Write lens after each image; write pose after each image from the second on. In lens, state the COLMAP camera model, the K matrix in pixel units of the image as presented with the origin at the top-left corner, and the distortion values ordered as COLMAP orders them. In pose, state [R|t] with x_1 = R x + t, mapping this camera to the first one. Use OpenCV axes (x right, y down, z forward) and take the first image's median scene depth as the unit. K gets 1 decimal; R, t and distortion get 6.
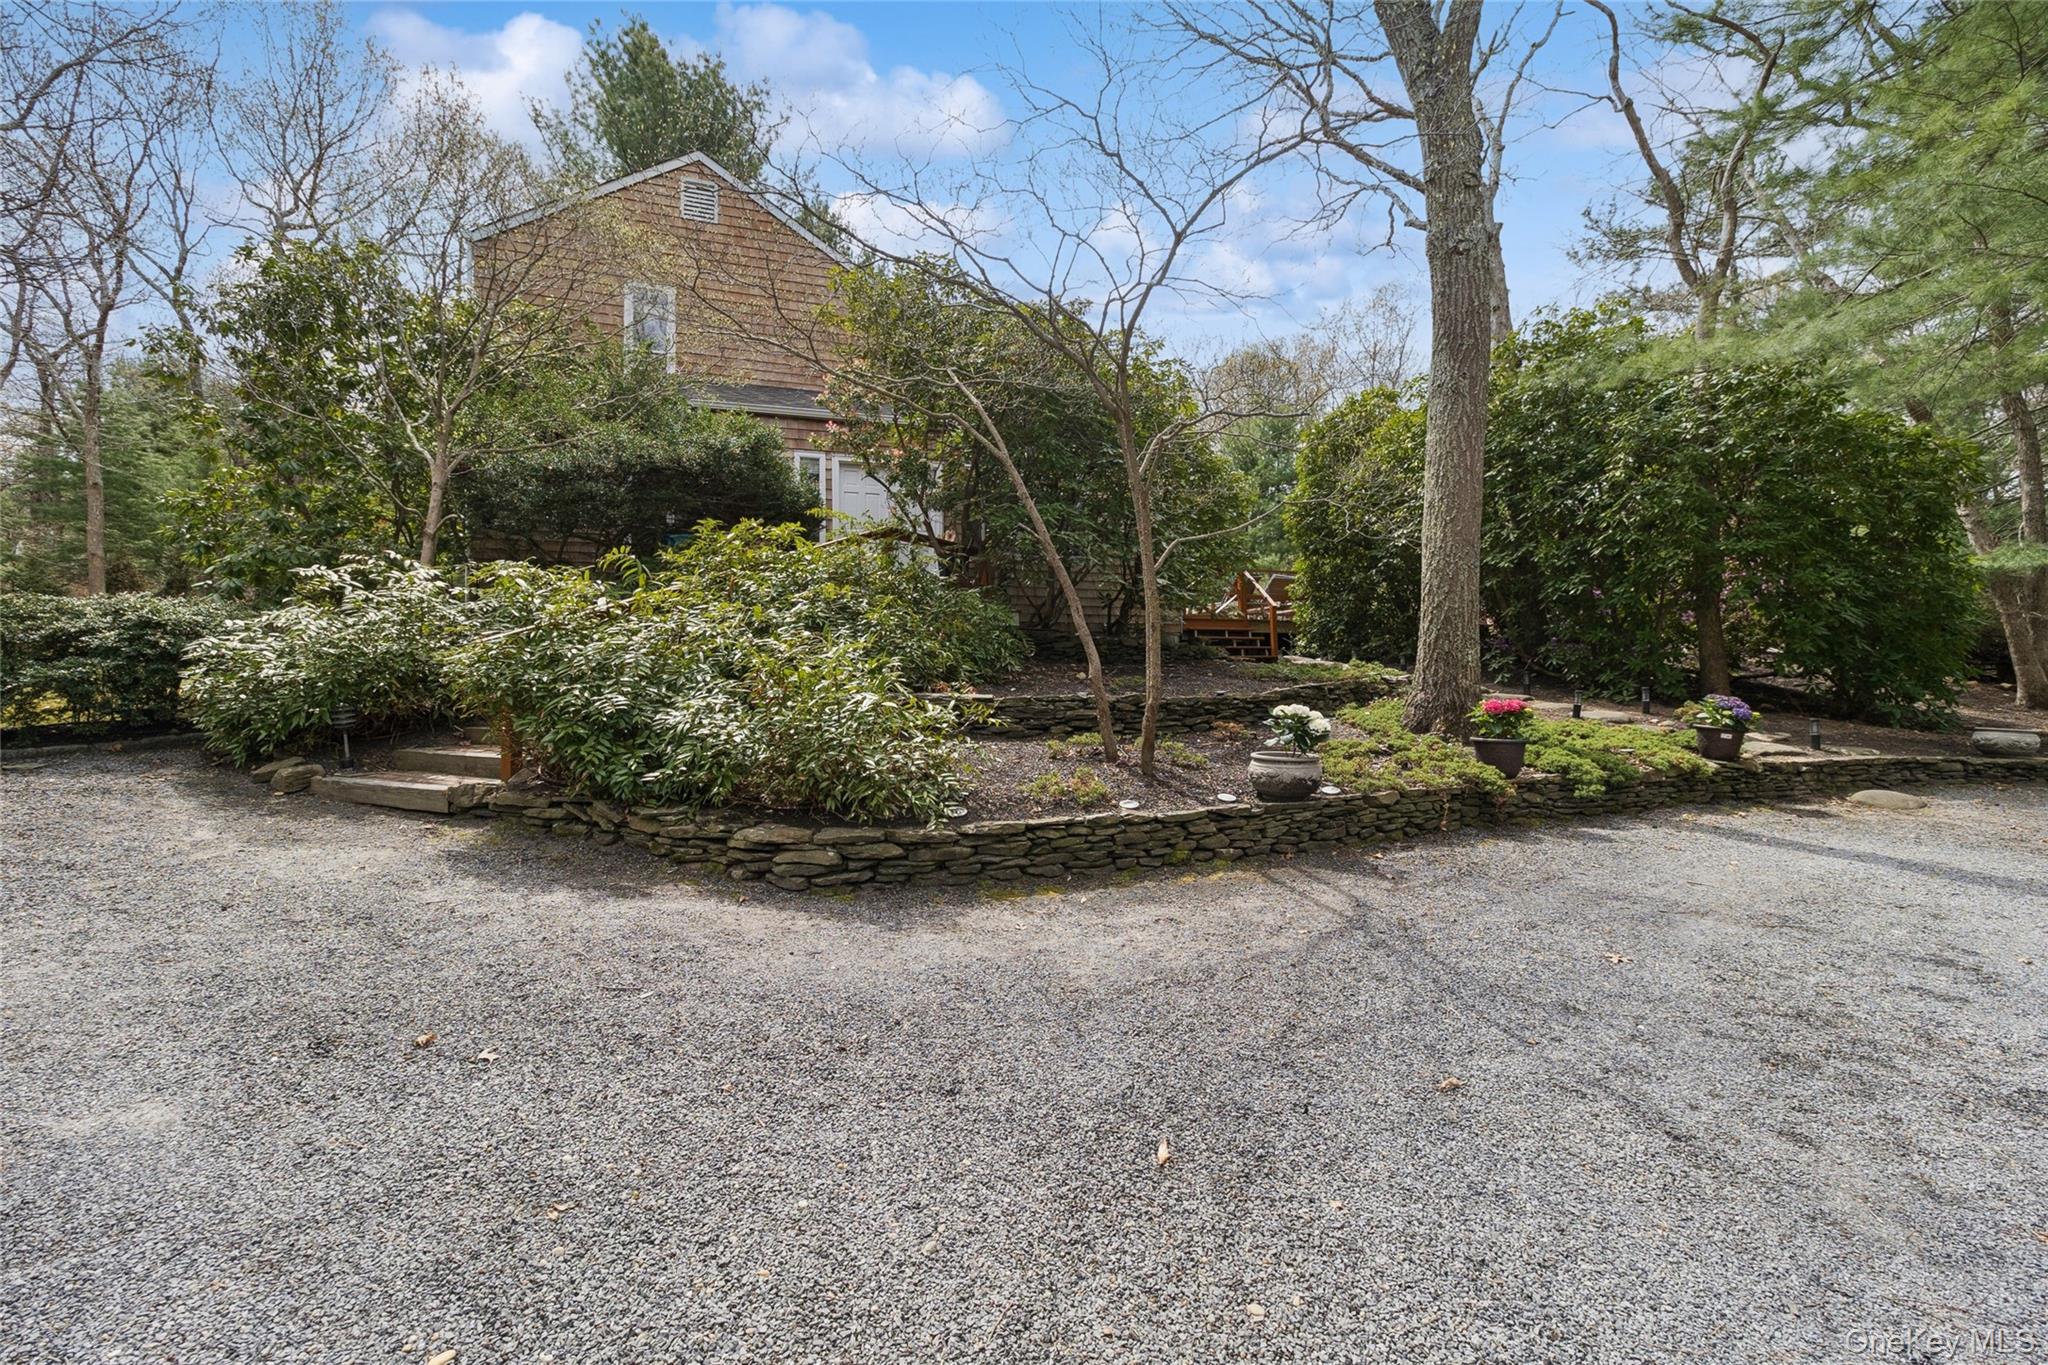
lens RADIAL K [[955.7, 0, 1032.6], [0, 955.7, 675.6], [0, 0, 1]] dist [0.002864, 0.000257]
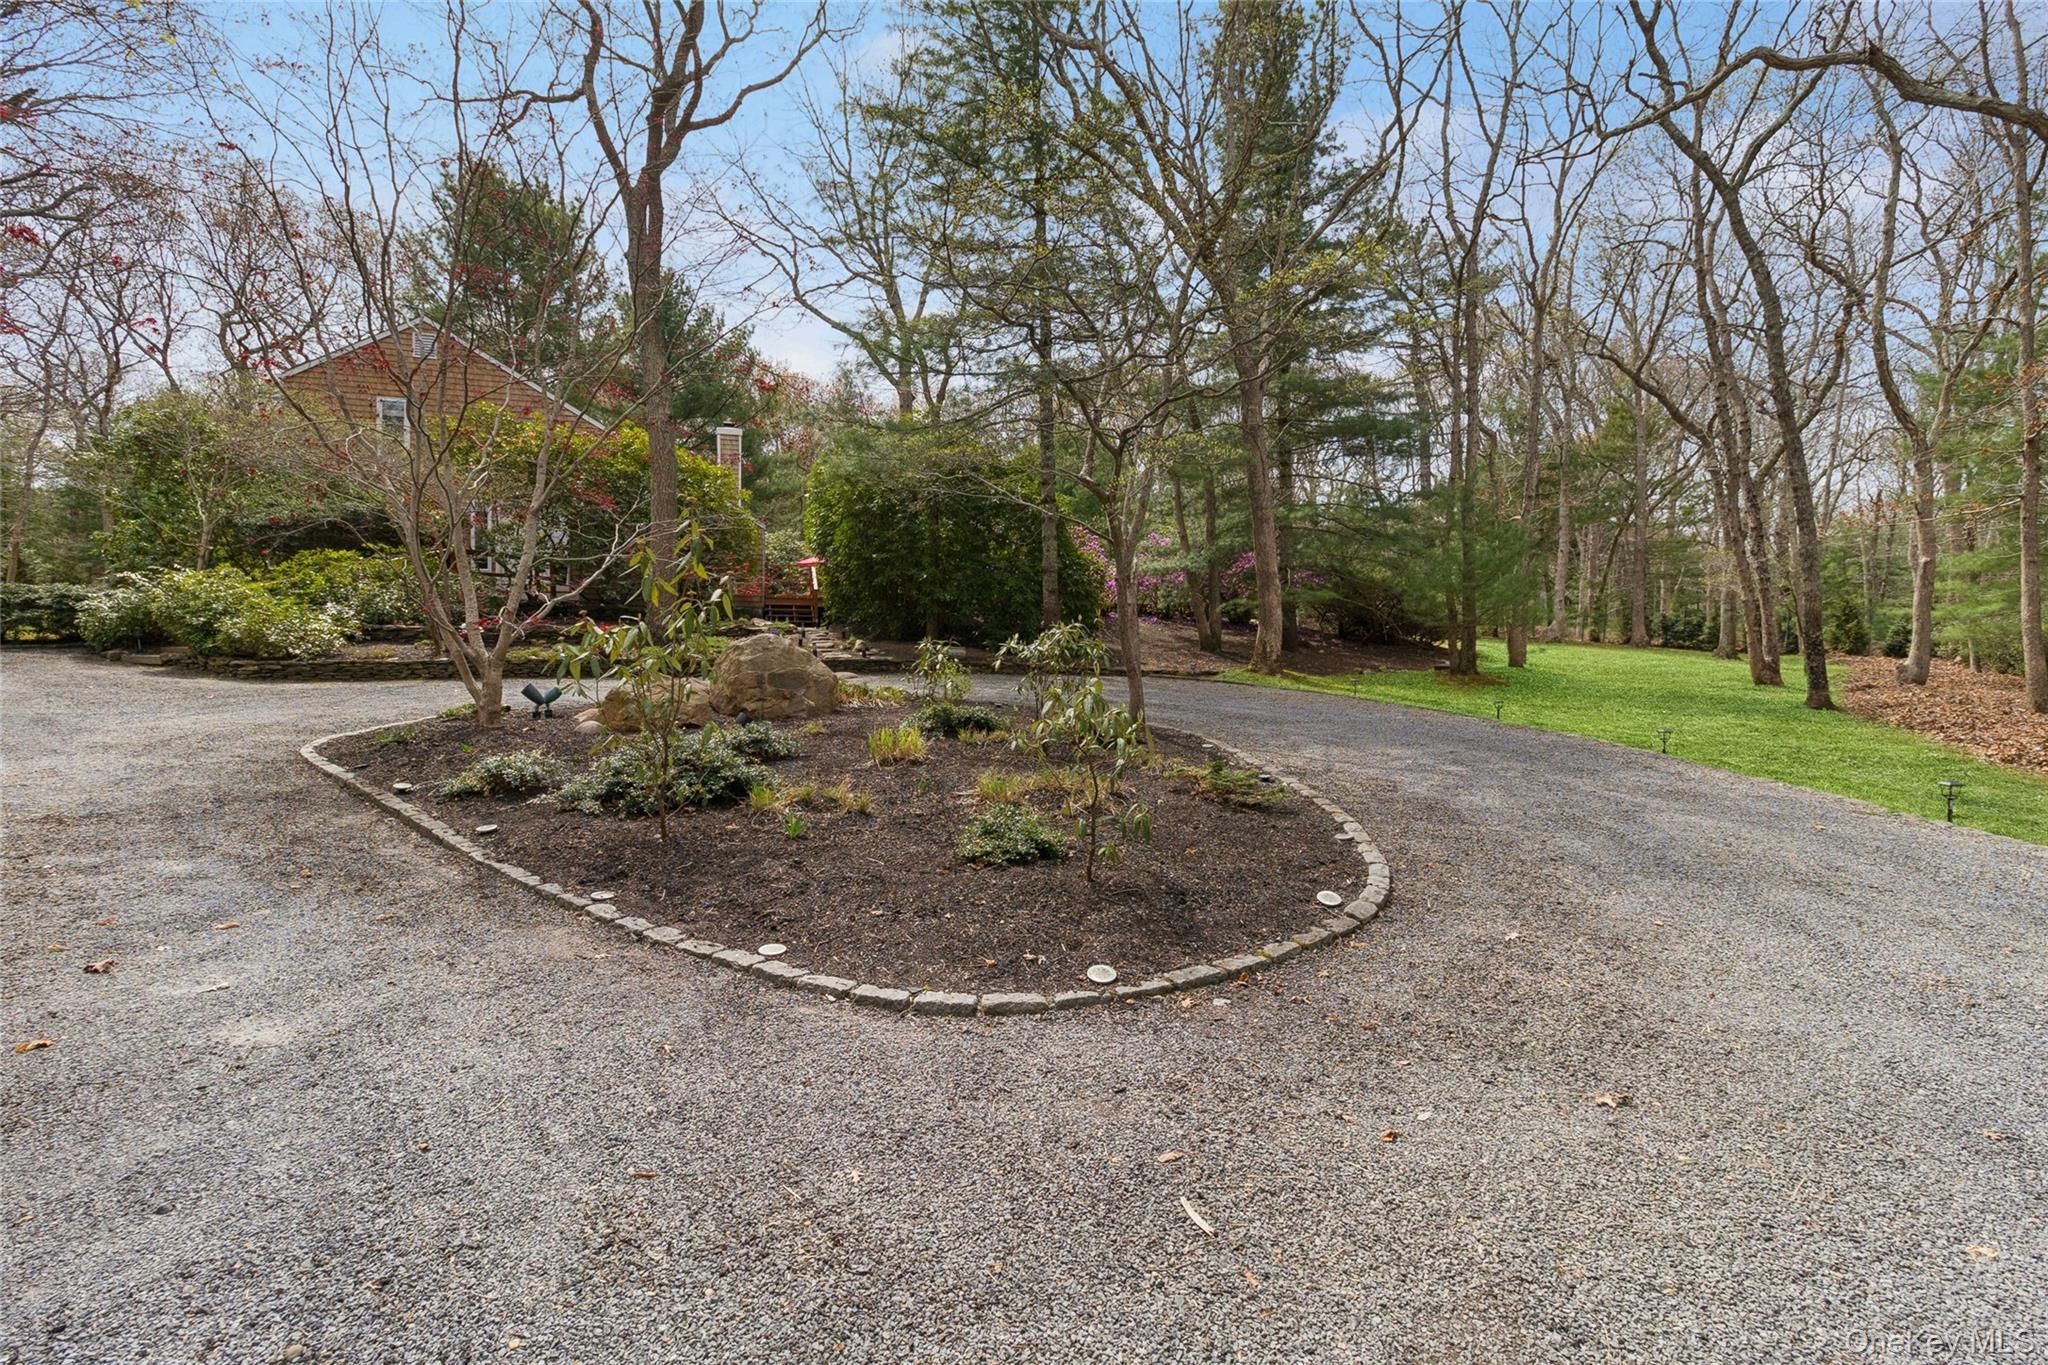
lens RADIAL K [[955.7, 0, 1032.6], [0, 955.7, 675.6], [0, 0, 1]] dist [0.002864, 0.000257]
pose [[0.999163, -0.004811, -0.040634, 1.733336], [0.005680, 0.999757, 0.021295, 0.116948], [0.040522, -0.021508, 0.998947, -1.424130]]
